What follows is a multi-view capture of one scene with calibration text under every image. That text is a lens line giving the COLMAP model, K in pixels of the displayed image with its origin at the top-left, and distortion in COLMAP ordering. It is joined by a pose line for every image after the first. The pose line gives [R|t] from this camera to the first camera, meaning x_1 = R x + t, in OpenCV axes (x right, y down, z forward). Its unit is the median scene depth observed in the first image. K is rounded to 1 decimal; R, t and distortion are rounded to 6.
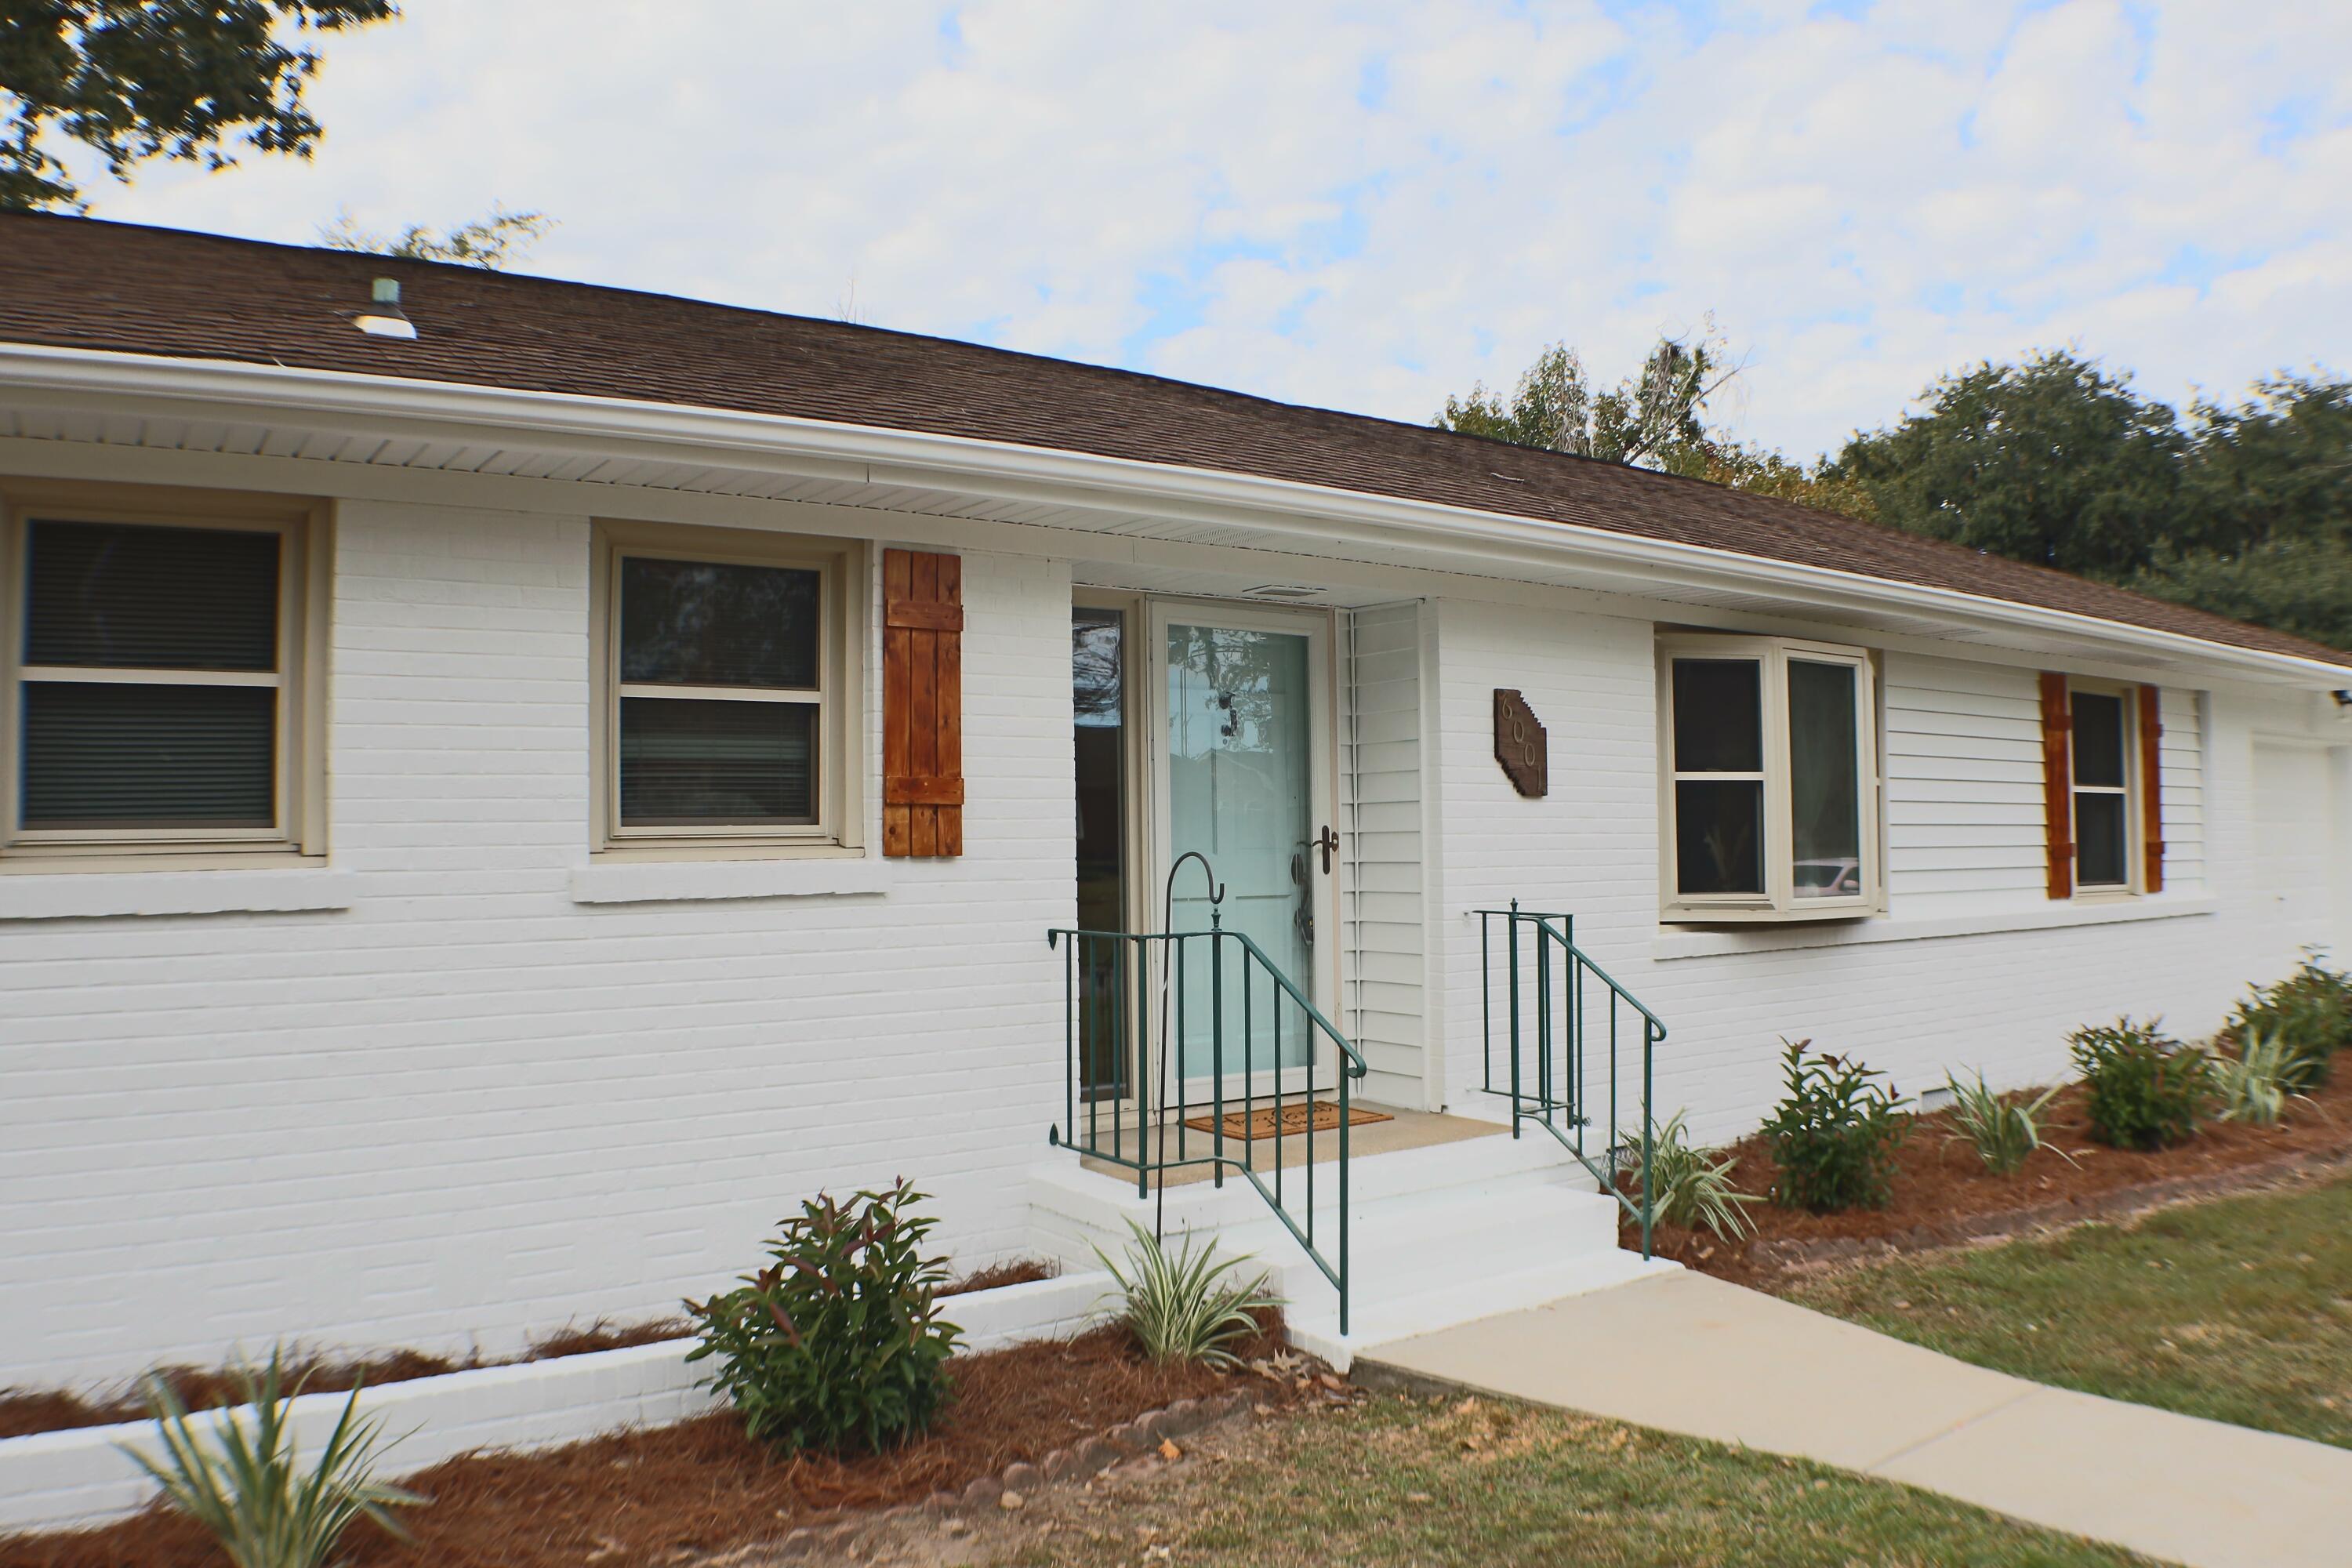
lens RADIAL K [[1728.0, 0, 1172.4], [0, 1728.0, 840.6], [0, 0, 1]] dist [-0.109142, -0.002557]
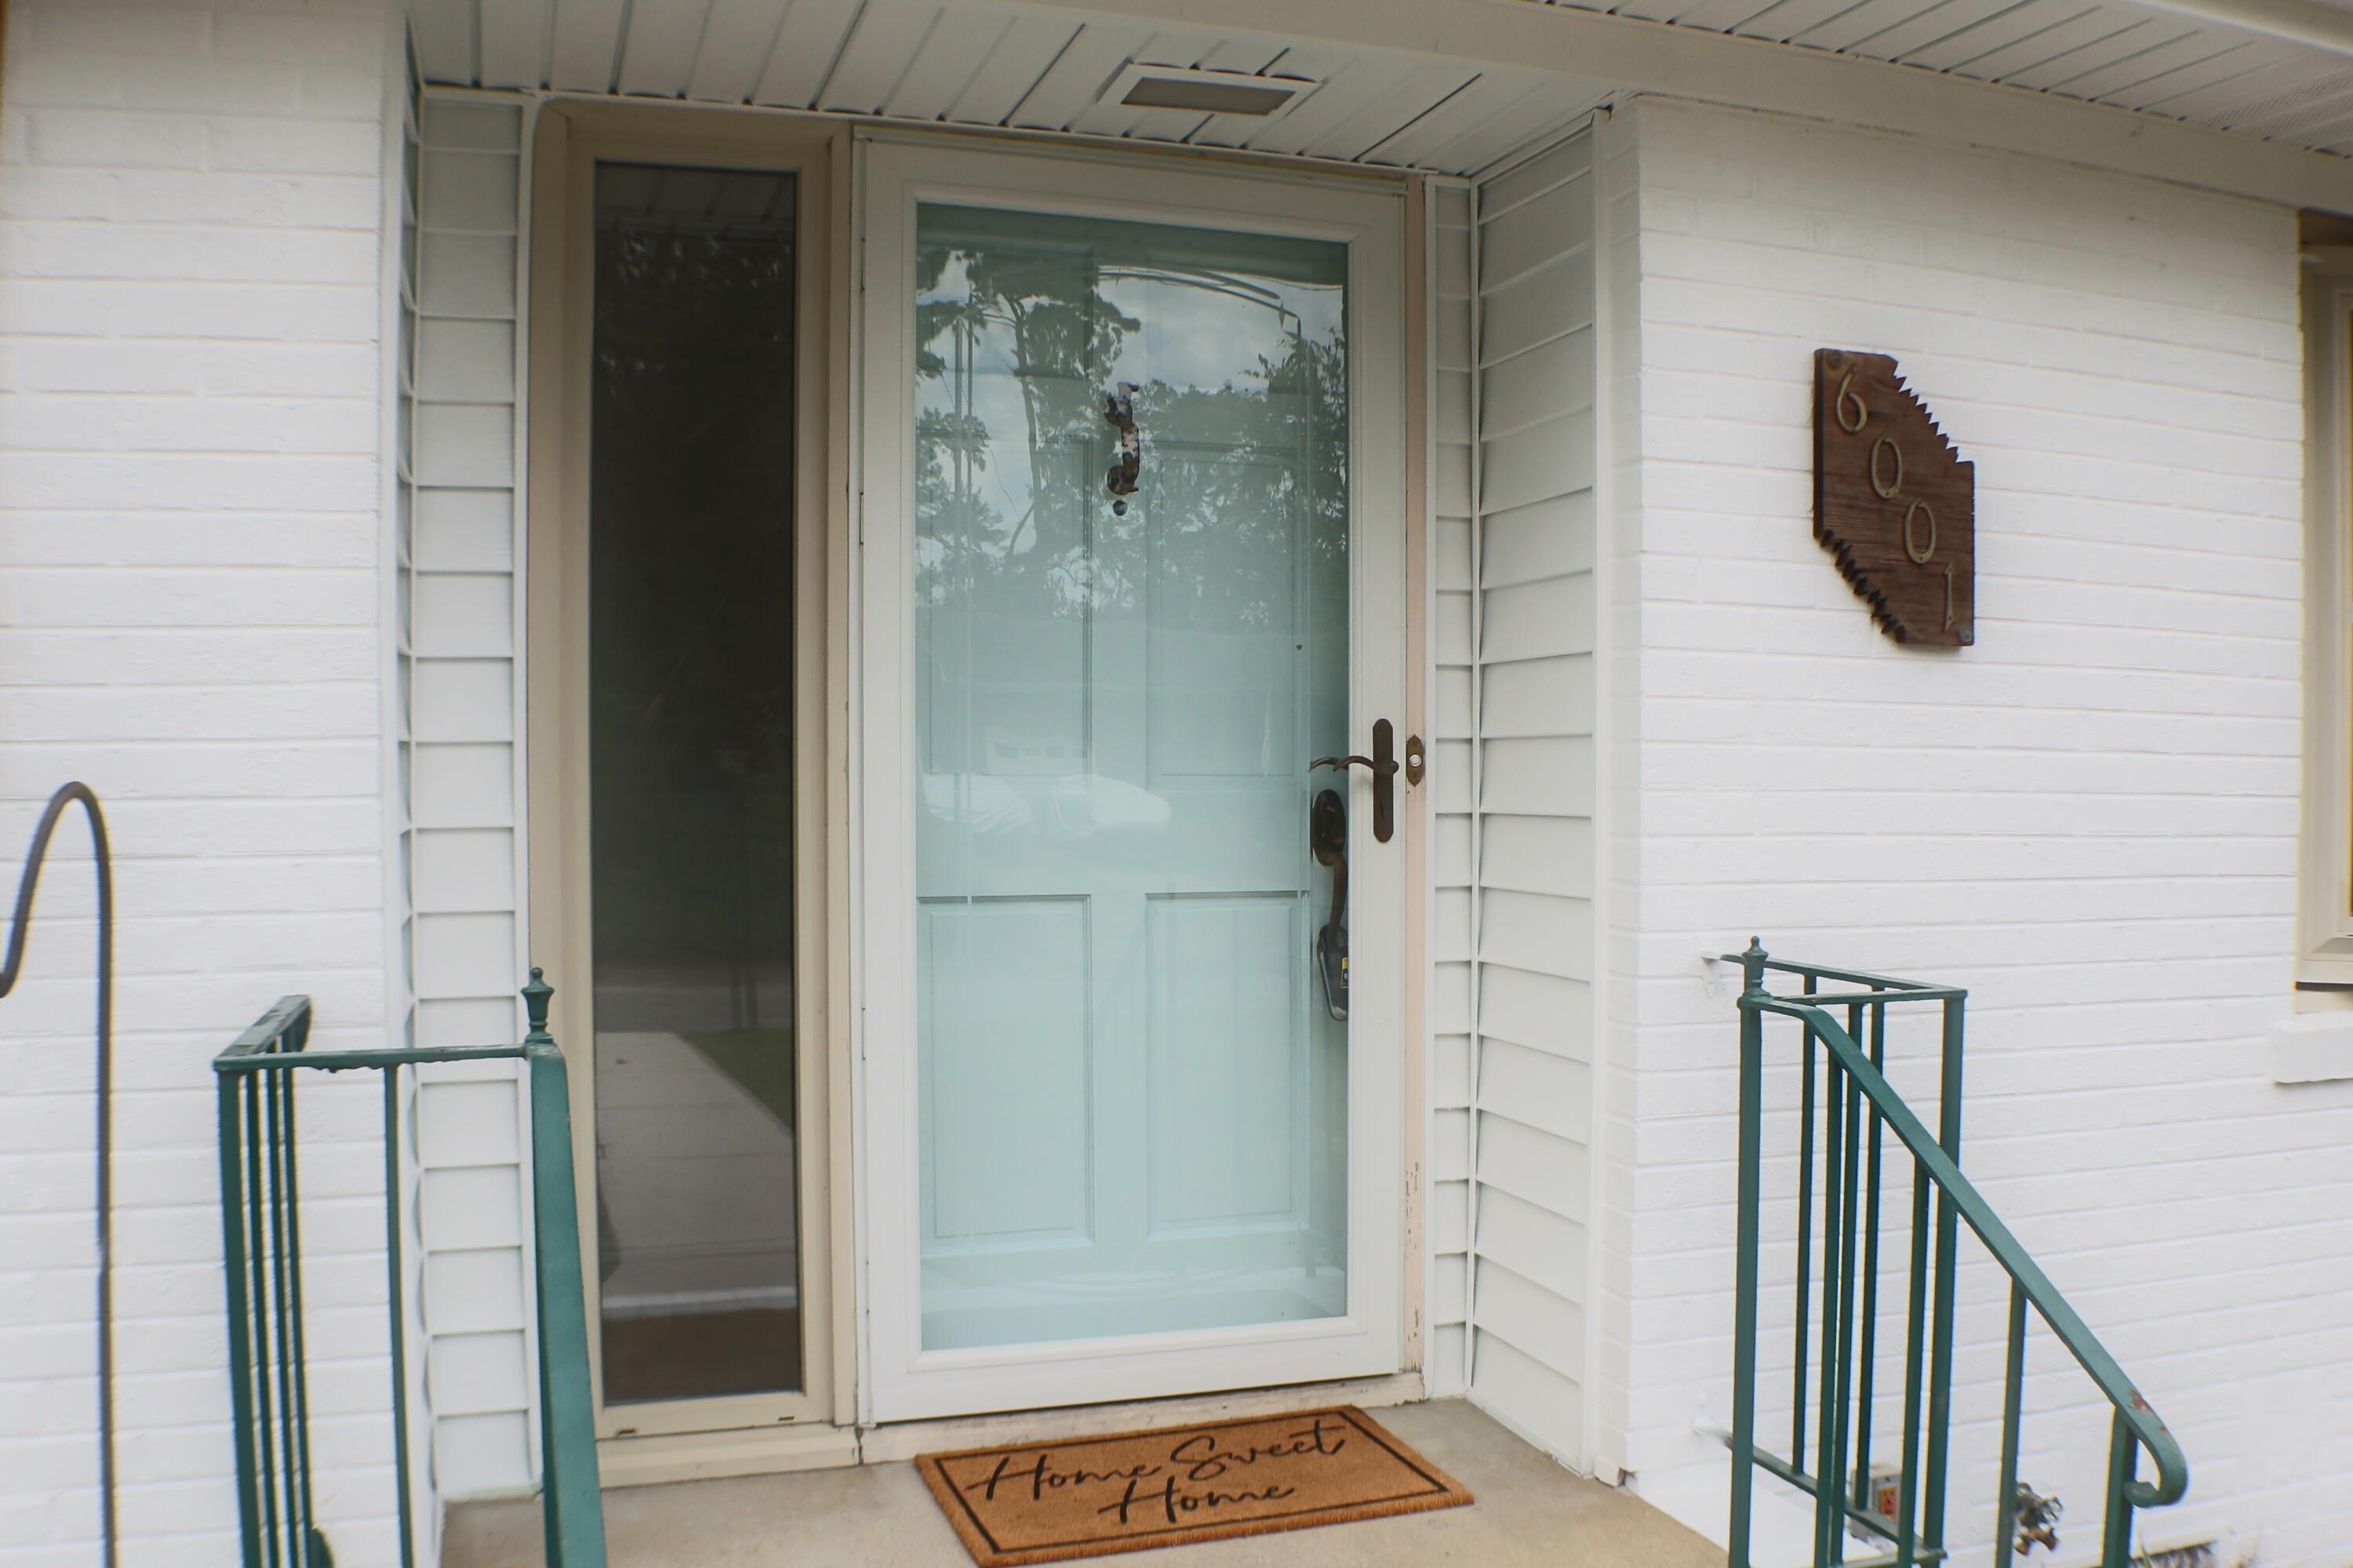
lens RADIAL K [[2069.4, 0, 1181.4], [0, 2069.4, 882.7], [0, 0, 1]] dist [-0.126921, -0.004073]
pose [[0.959959, 0.028635, -0.278672, 0.180709], [-0.012657, 0.998180, 0.058968, 0.001304], [0.279853, -0.053080, 0.958574, 0.541545]]
